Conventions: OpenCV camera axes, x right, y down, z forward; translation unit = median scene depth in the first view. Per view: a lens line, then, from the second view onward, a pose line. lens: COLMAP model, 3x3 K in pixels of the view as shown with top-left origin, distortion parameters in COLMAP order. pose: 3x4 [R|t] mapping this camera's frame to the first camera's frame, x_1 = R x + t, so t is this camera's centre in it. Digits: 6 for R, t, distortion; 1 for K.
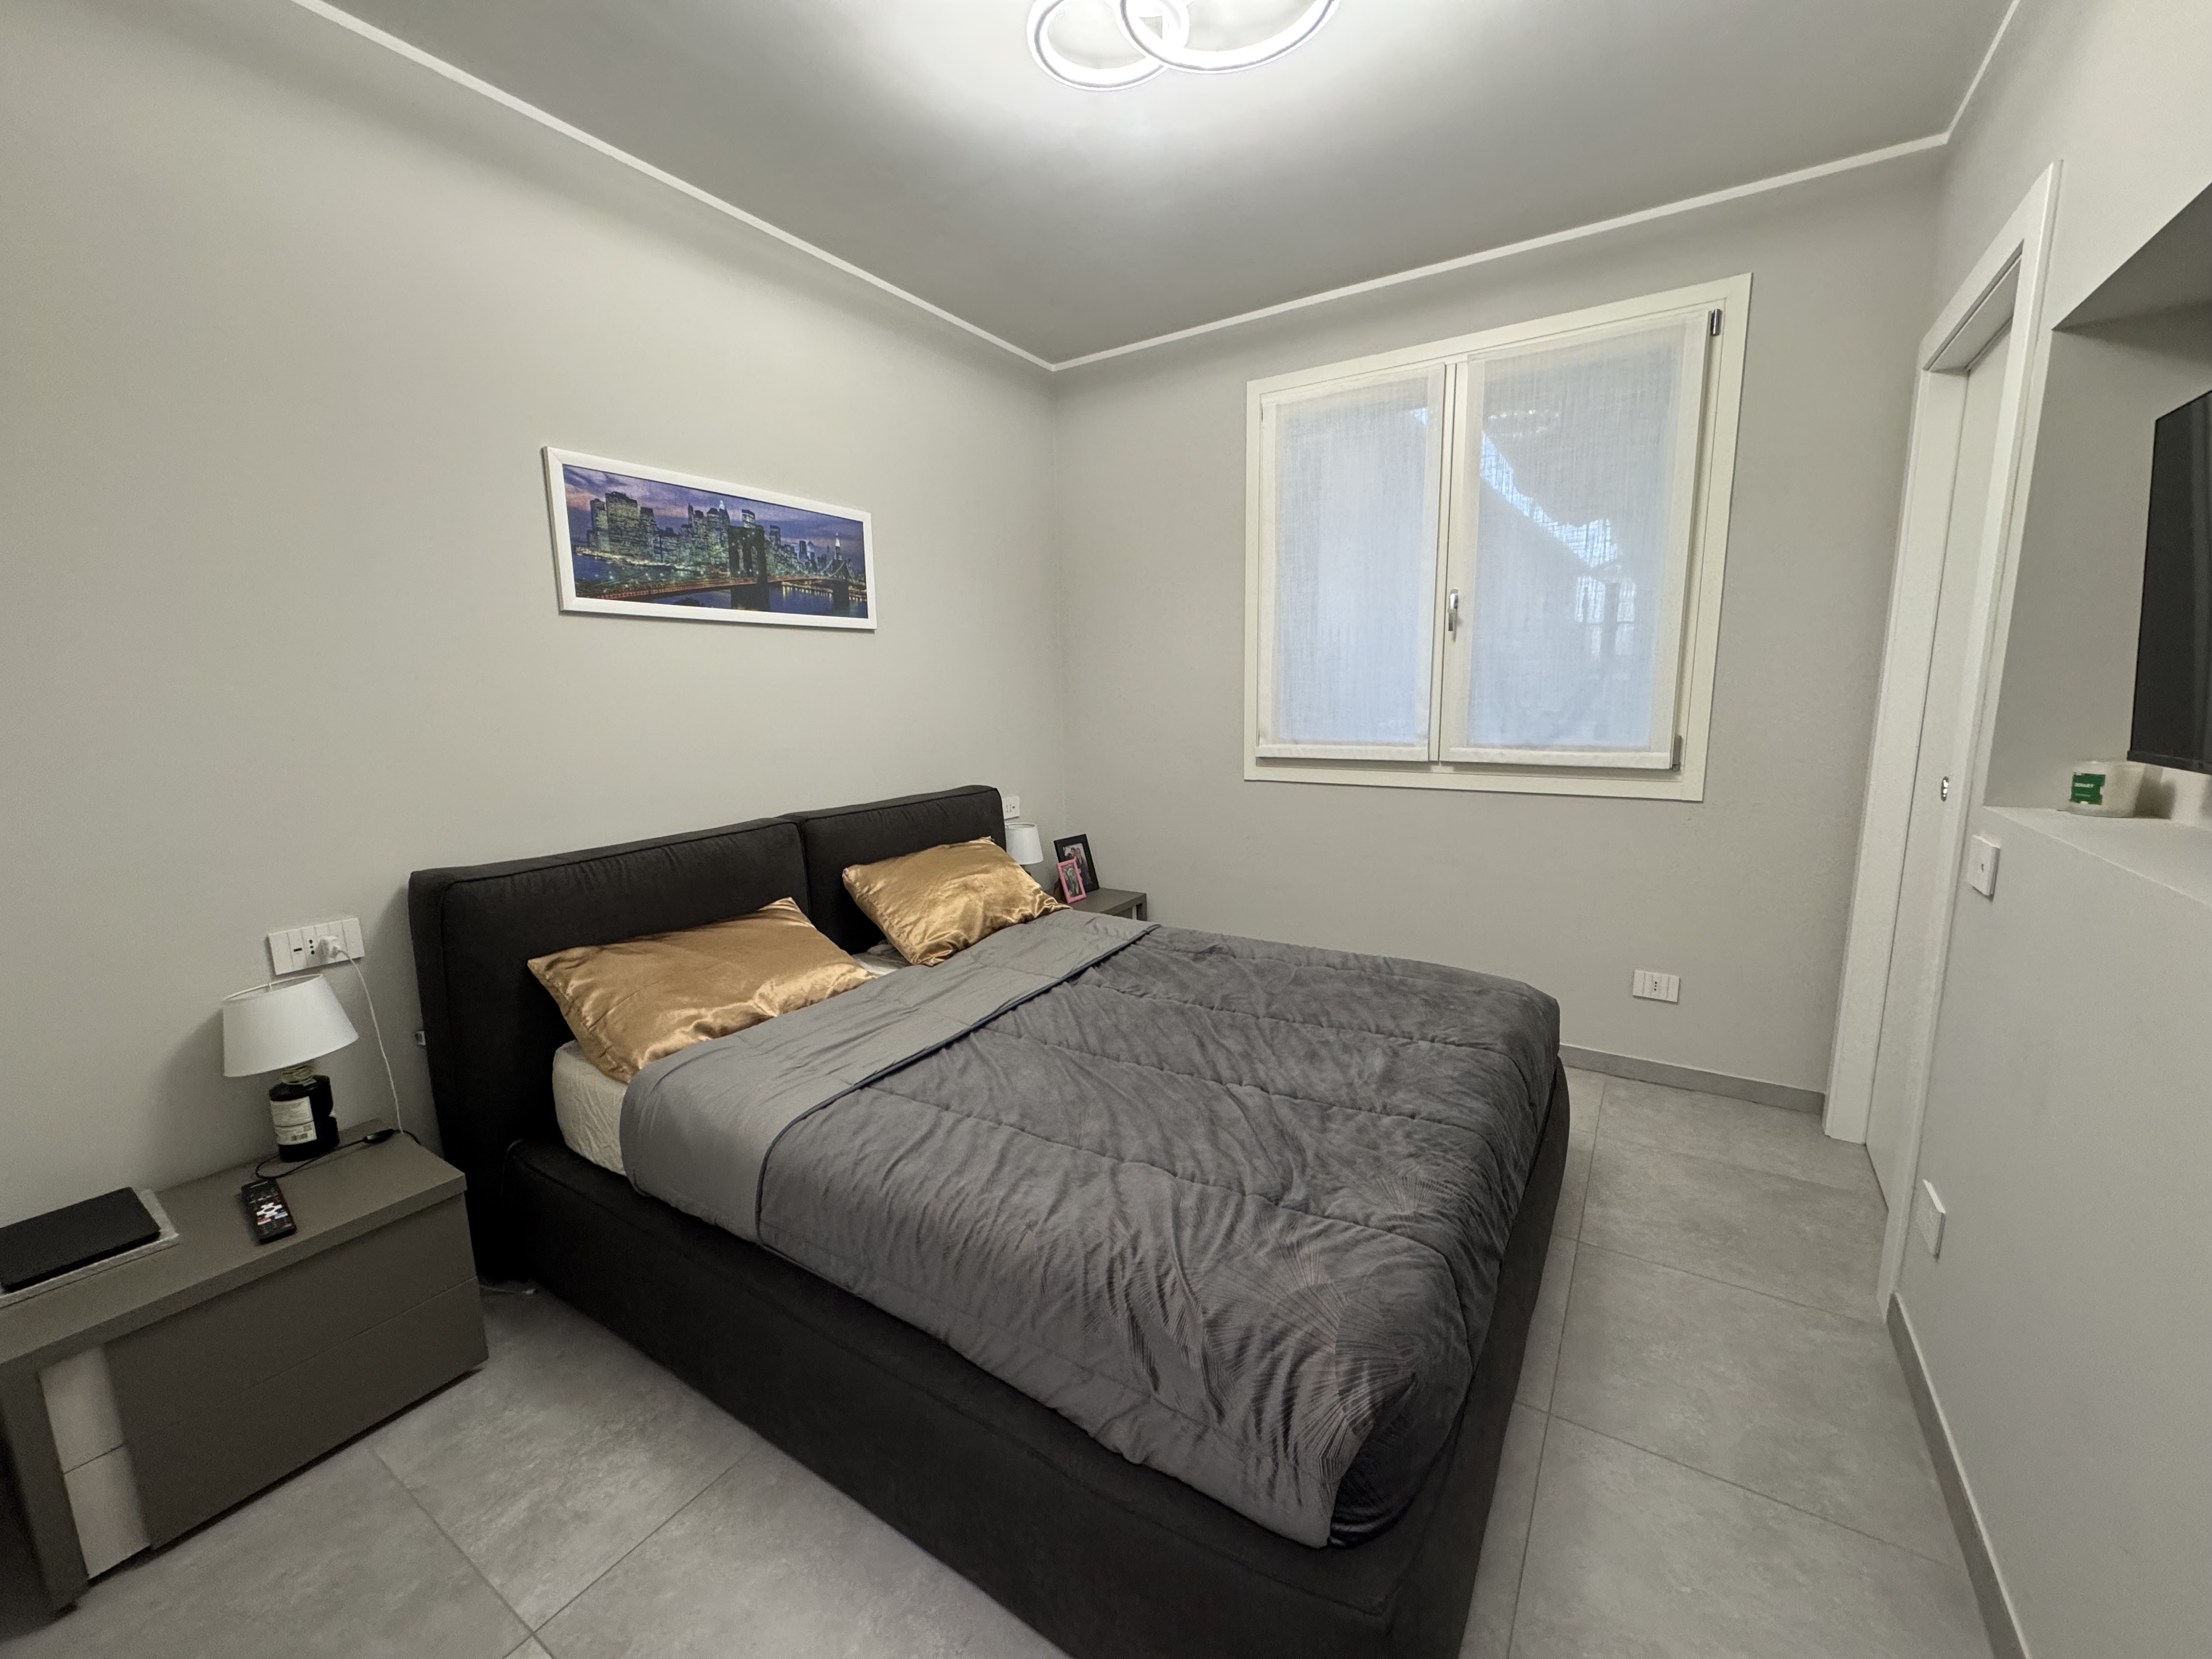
lens RADIAL K [[879.2, 0, 1106.0], [0, 879.2, 829.5], [0, 0, 1]] dist [-0.000107, -0.000028]
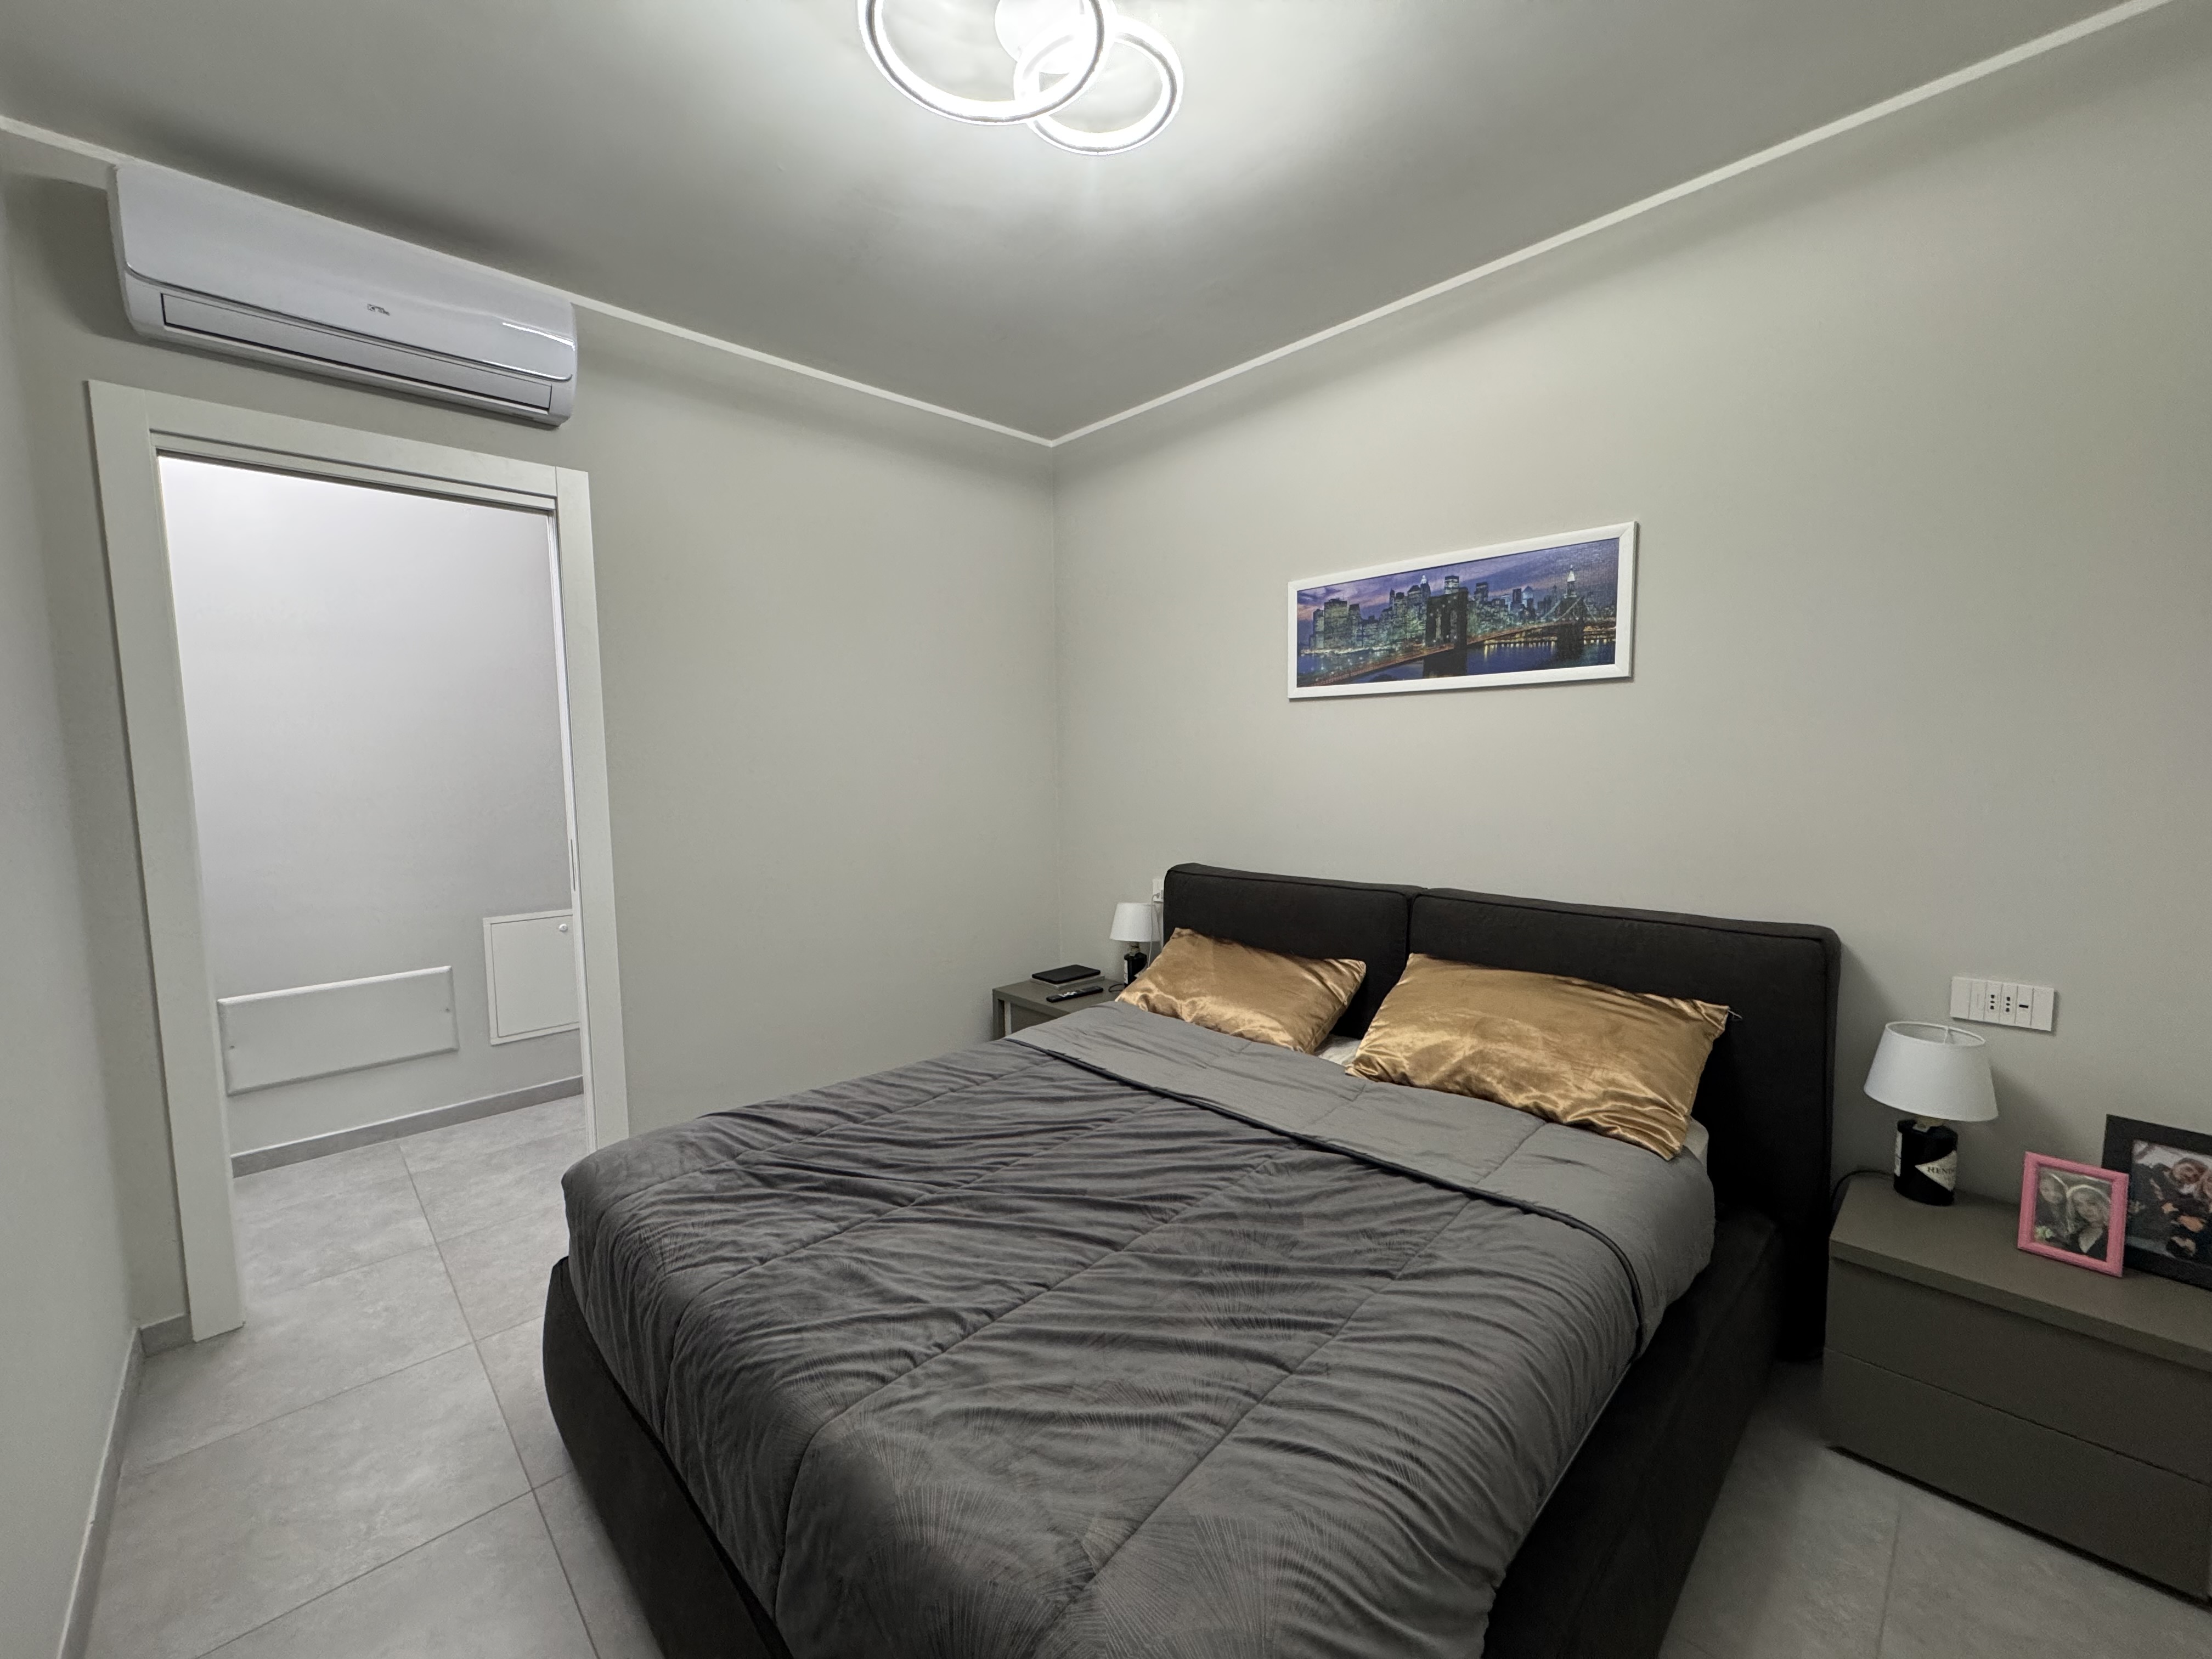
lens RADIAL K [[879.2, 0, 1106.0], [0, 879.2, 829.5], [0, 0, 1]] dist [-0.000107, -0.000028]
pose [[-0.229247, 0.097279, -0.968495, 0.691689], [-0.143381, 0.980764, 0.132451, -0.168017], [0.962750, 0.169228, -0.210890, 0.927246]]
